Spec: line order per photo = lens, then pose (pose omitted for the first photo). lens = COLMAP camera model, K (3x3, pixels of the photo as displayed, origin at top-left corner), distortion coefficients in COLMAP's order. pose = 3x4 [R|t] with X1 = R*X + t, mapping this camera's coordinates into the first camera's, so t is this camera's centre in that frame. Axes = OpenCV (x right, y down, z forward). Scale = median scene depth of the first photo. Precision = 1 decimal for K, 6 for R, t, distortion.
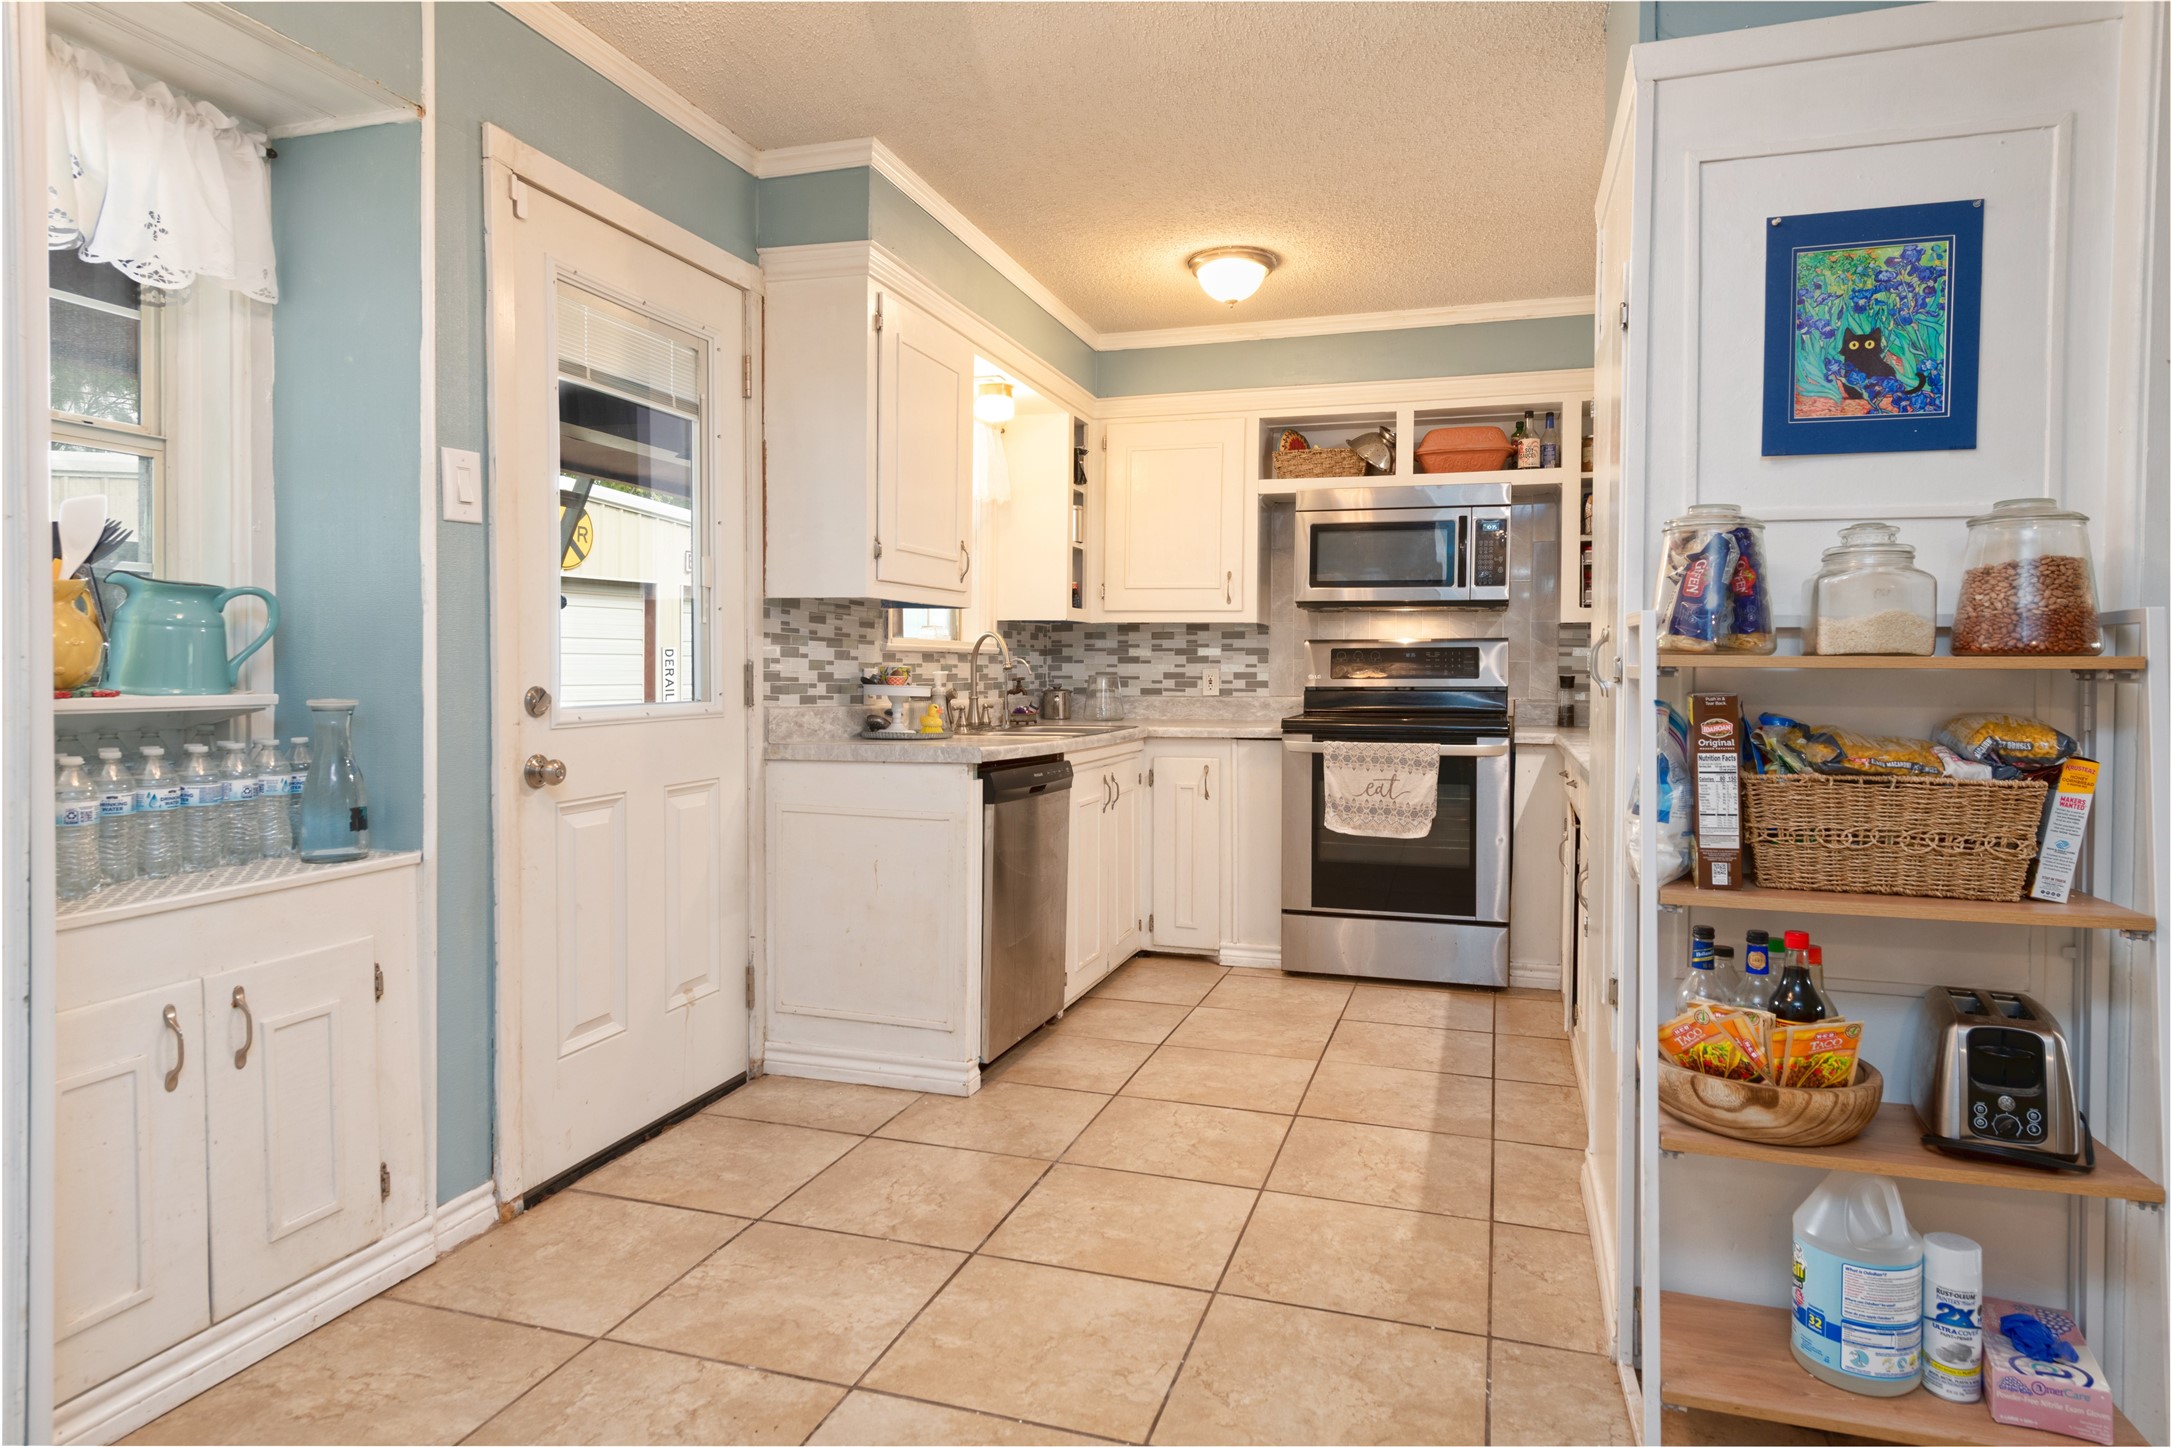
lens RADIAL K [[1229.2, 0, 1089.3], [0, 1229.2, 701.4], [0, 0, 1]] dist [0.041914, 0.000533]
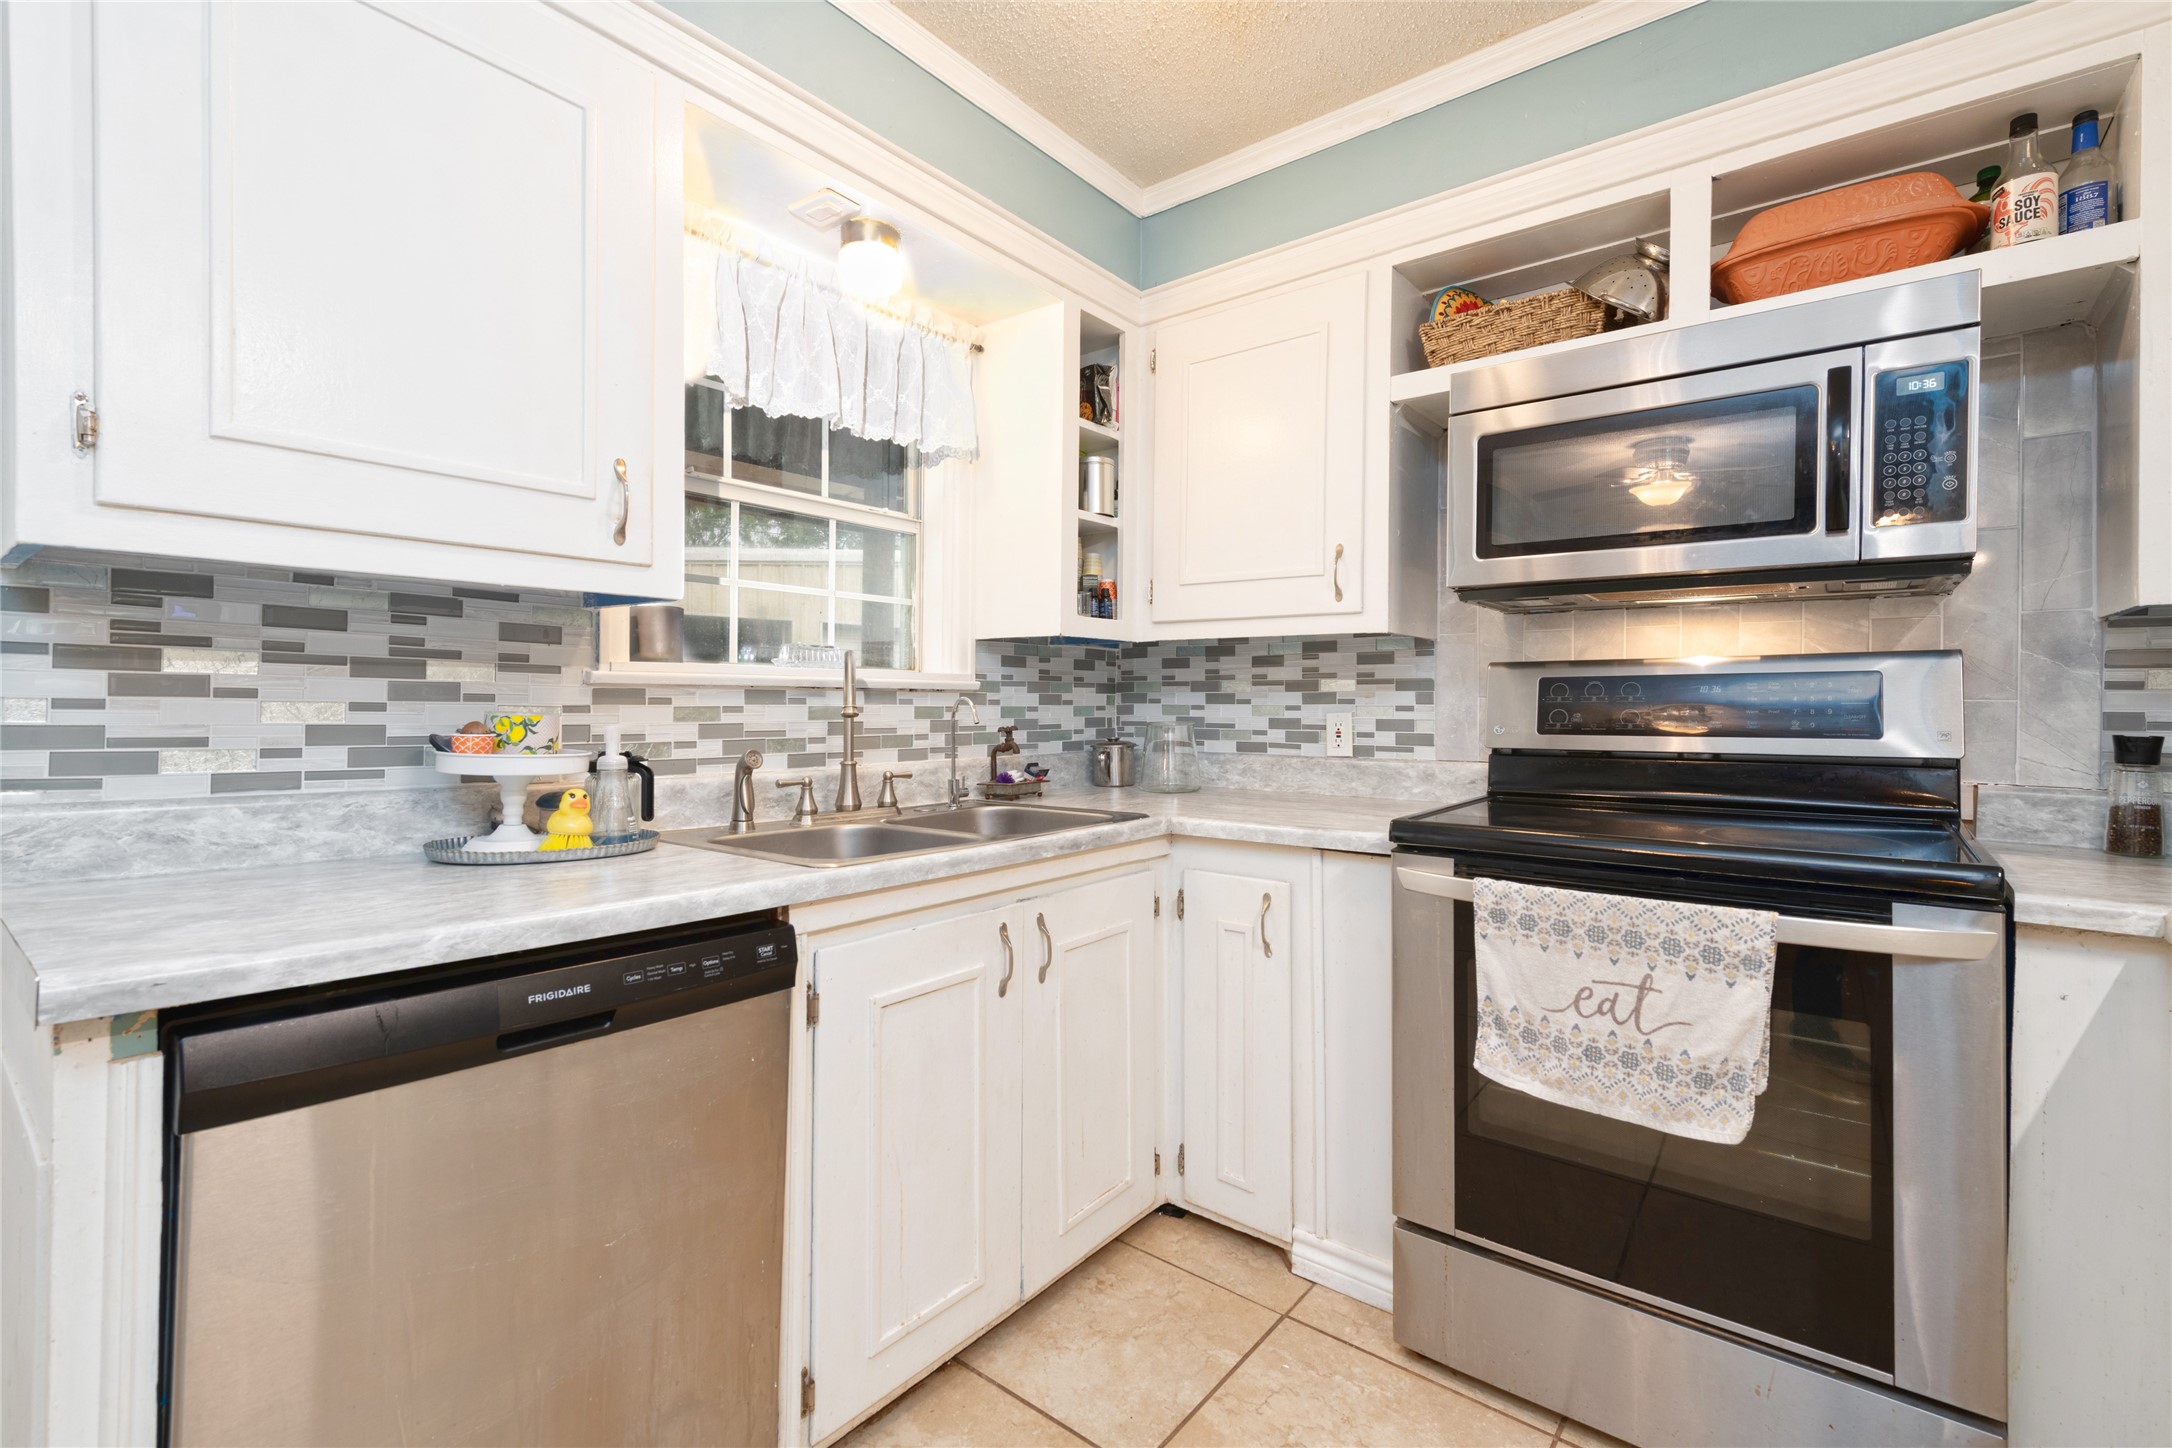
lens RADIAL K [[946.7, 0, 1096.6], [0, 946.7, 704.9], [0, 0, 1]] dist [0.017487, -0.004684]
pose [[0.938366, 0.001003, -0.345643, 0.166631], [-0.010081, 0.999650, -0.024470, -0.019773], [0.345497, 0.026447, 0.938047, 0.572183]]
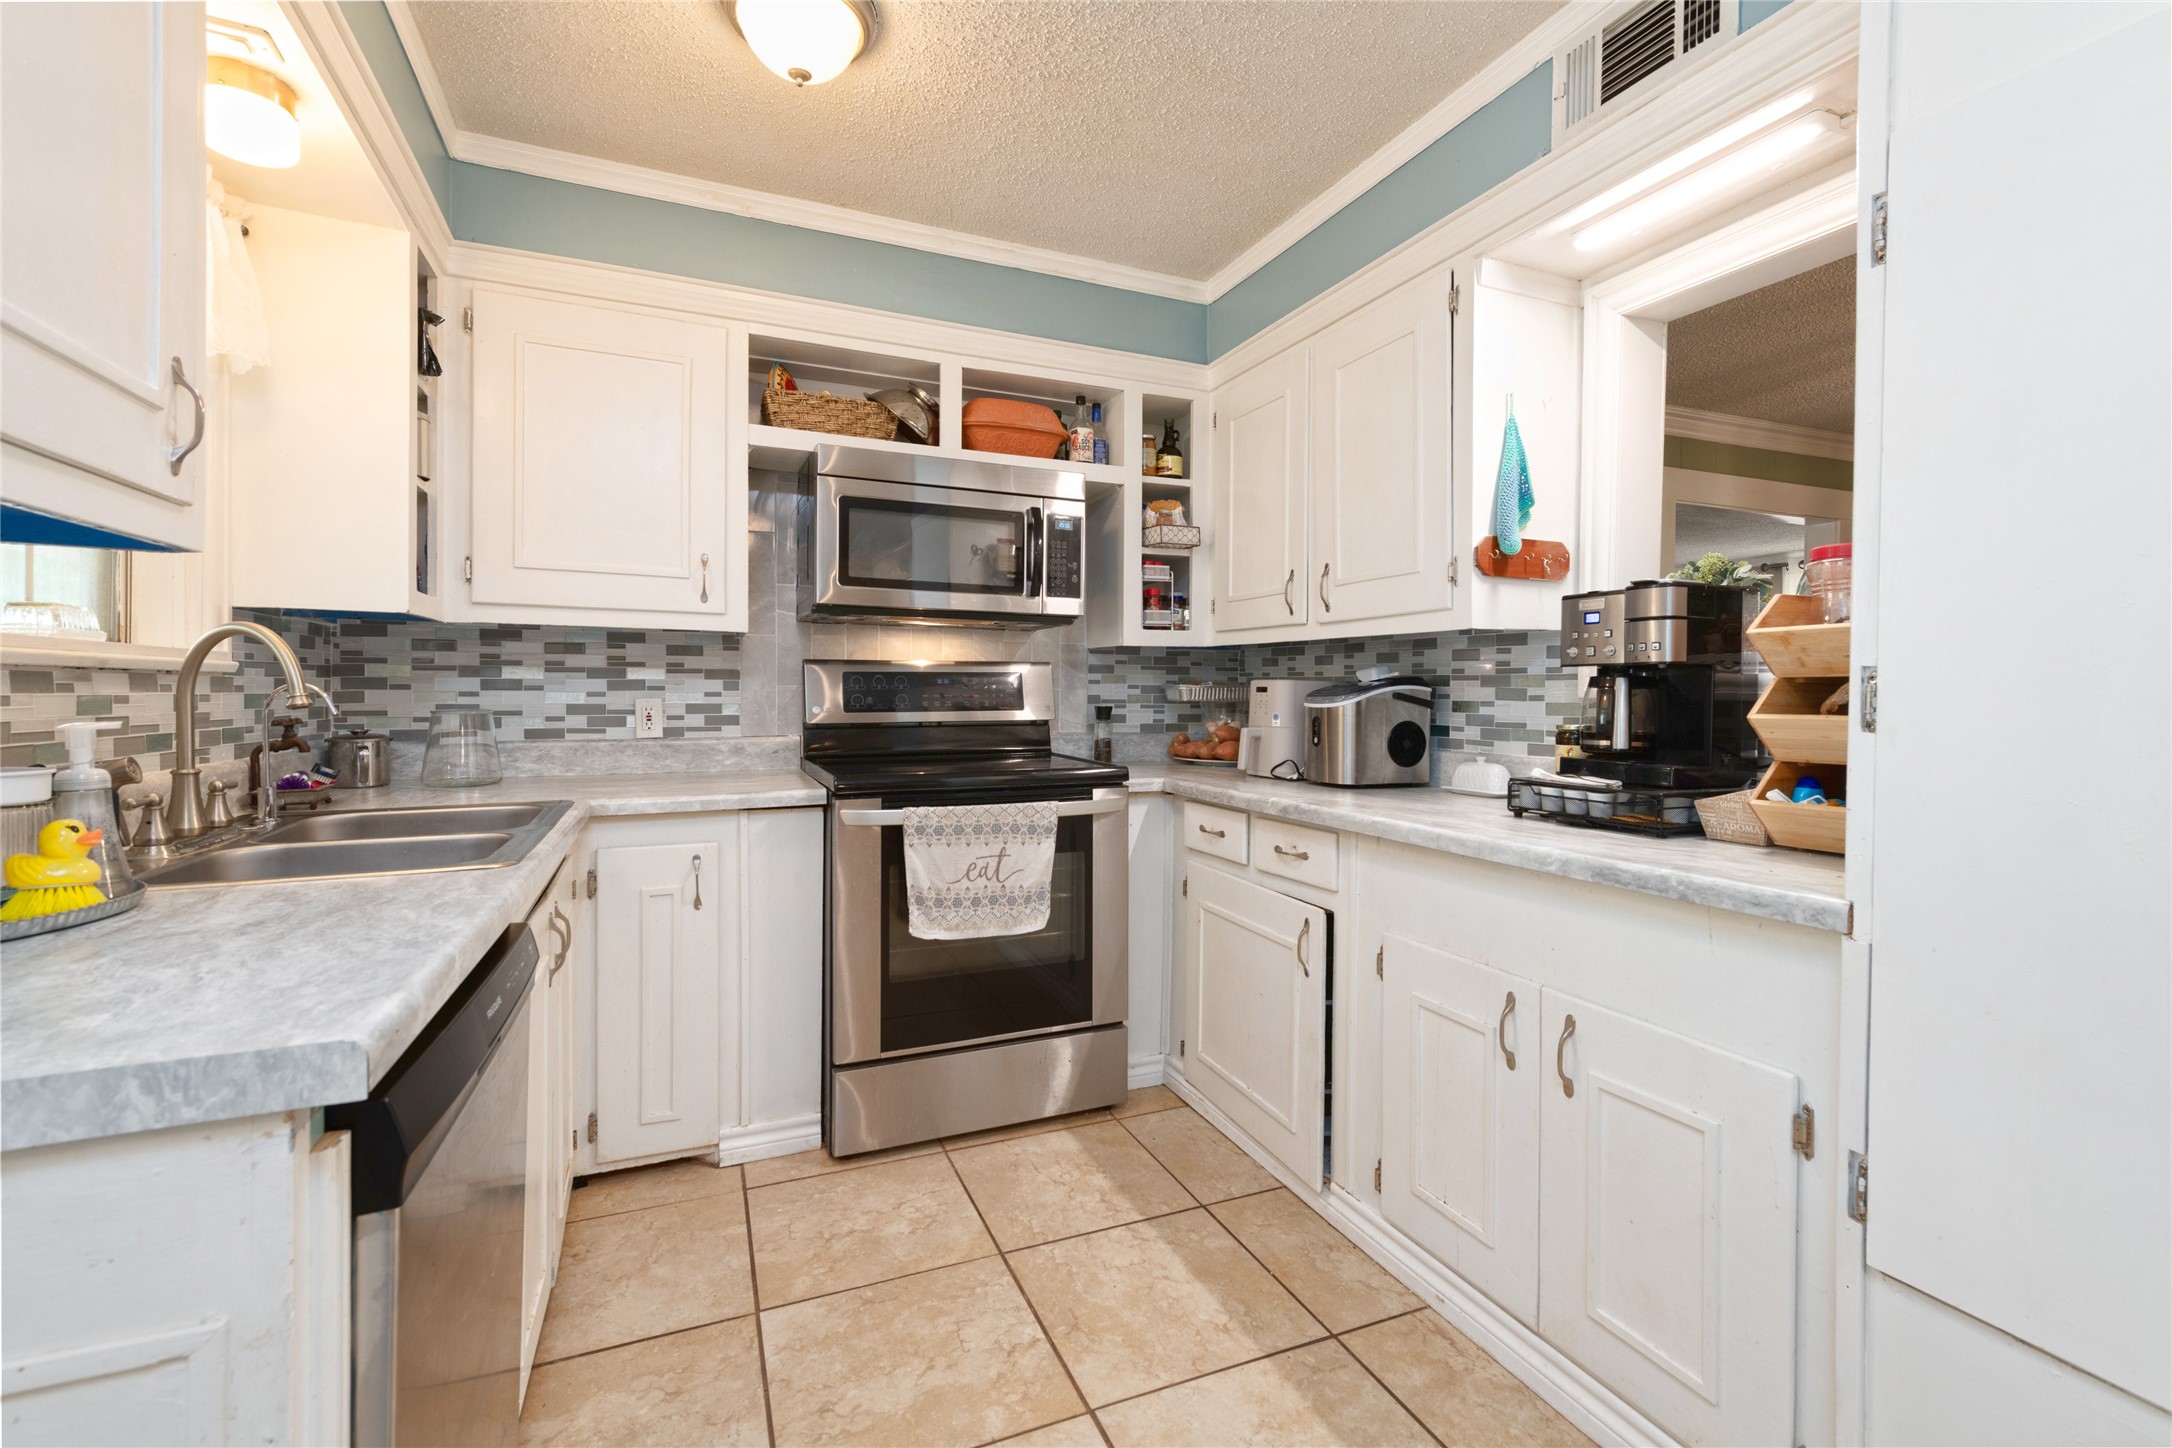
lens RADIAL K [[946.7, 0, 1081.8], [0, 946.7, 703.5], [0, 0, 1]] dist [0.017487, -0.004684]
pose [[0.759635, -0.008834, 0.650289, -0.068579], [0.015948, 0.999860, -0.005047, -0.019317], [-0.650154, 0.014205, 0.759670, 0.496994]]
